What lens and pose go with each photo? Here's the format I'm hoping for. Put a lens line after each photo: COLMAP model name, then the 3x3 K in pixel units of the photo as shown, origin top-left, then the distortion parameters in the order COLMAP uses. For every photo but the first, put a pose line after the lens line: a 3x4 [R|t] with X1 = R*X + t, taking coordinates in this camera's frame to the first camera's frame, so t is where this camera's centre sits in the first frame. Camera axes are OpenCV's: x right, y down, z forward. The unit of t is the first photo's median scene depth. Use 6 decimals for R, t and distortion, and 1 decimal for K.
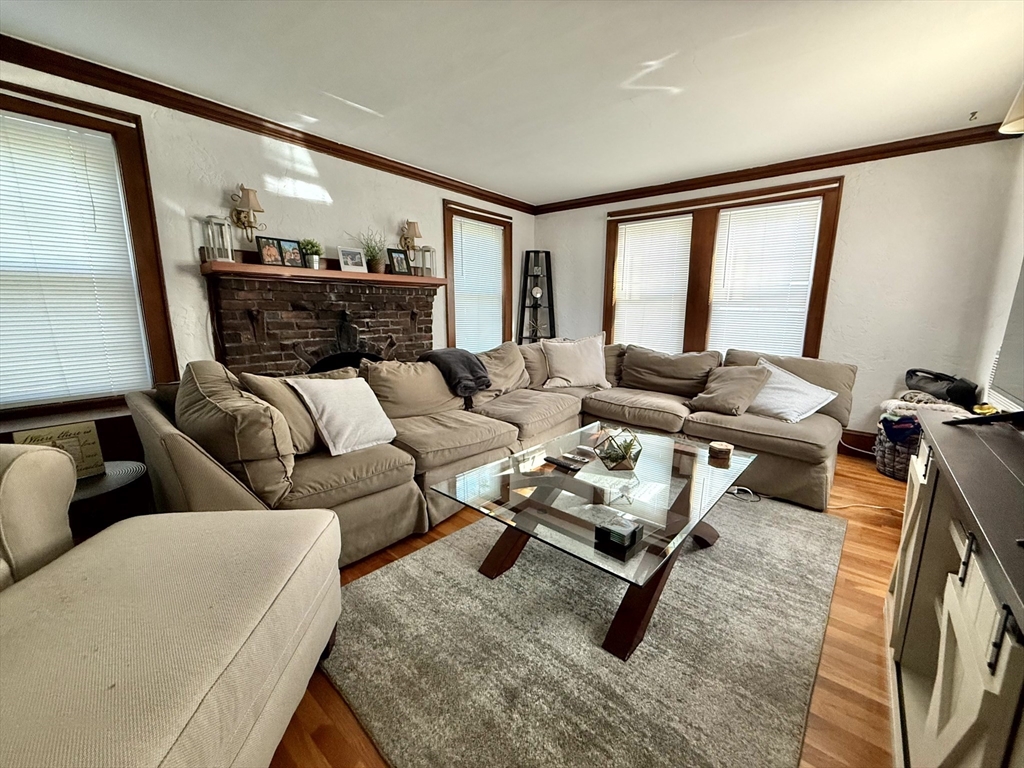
lens RADIAL K [[409.3, 0, 509.3], [0, 409.3, 386.5], [0, 0, 1]] dist [-0.001281, -0.000225]
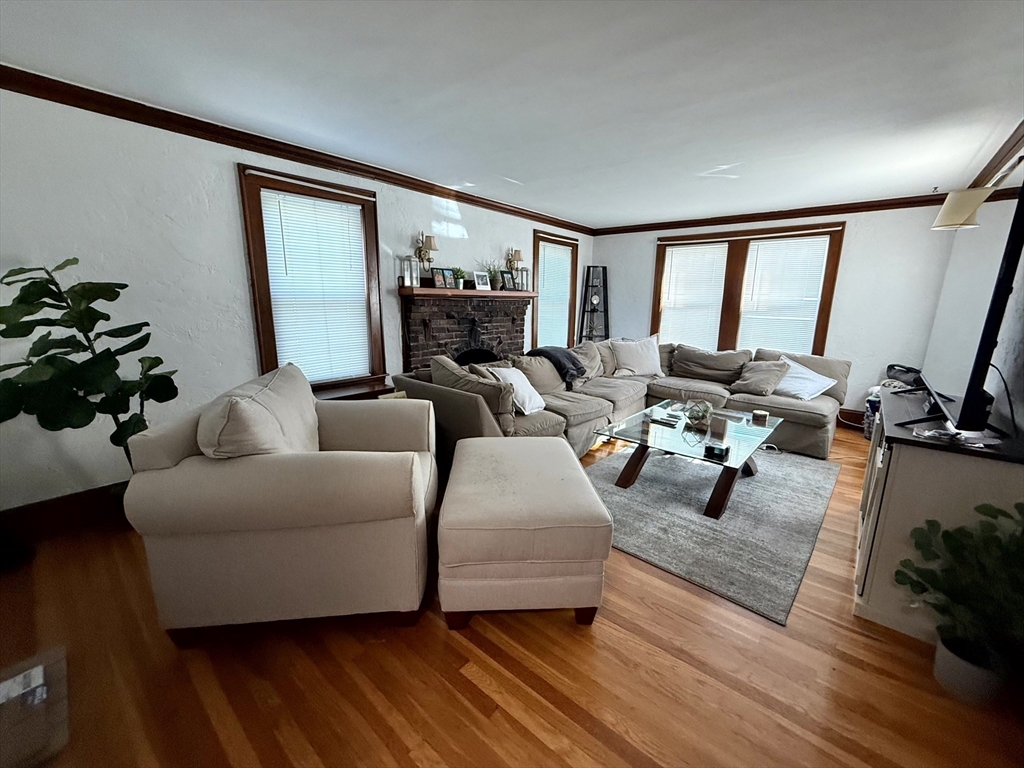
lens RADIAL K [[409.3, 0, 509.3], [0, 409.3, 386.8], [0, 0, 1]] dist [-0.001281, -0.000225]
pose [[0.999962, 0.007694, -0.003977, -0.304750], [-0.007613, 0.999774, 0.019841, 0.016074], [0.004129, -0.019810, 0.999795, -0.392806]]
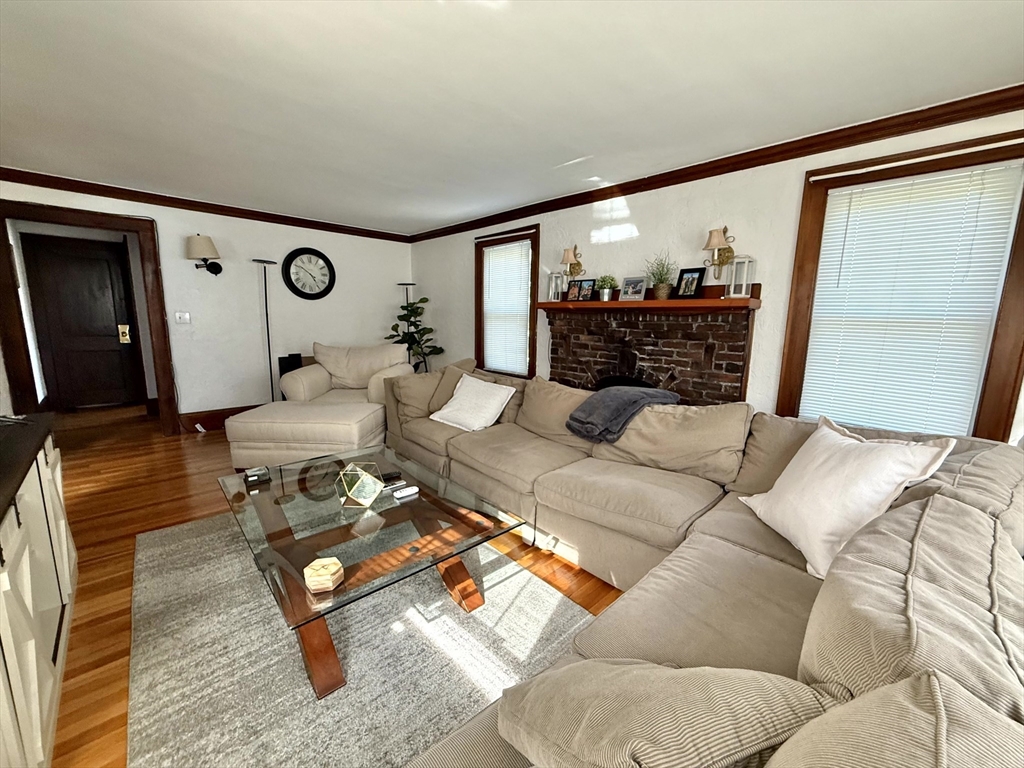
lens RADIAL K [[409.3, 0, 514.6], [0, 409.3, 386.5], [0, 0, 1]] dist [-0.001281, -0.000225]
pose [[-0.100609, 0.164127, -0.981295, 0.745880], [-0.201501, 0.962499, 0.181642, -0.213816], [0.974308, 0.216006, -0.063764, 0.887329]]
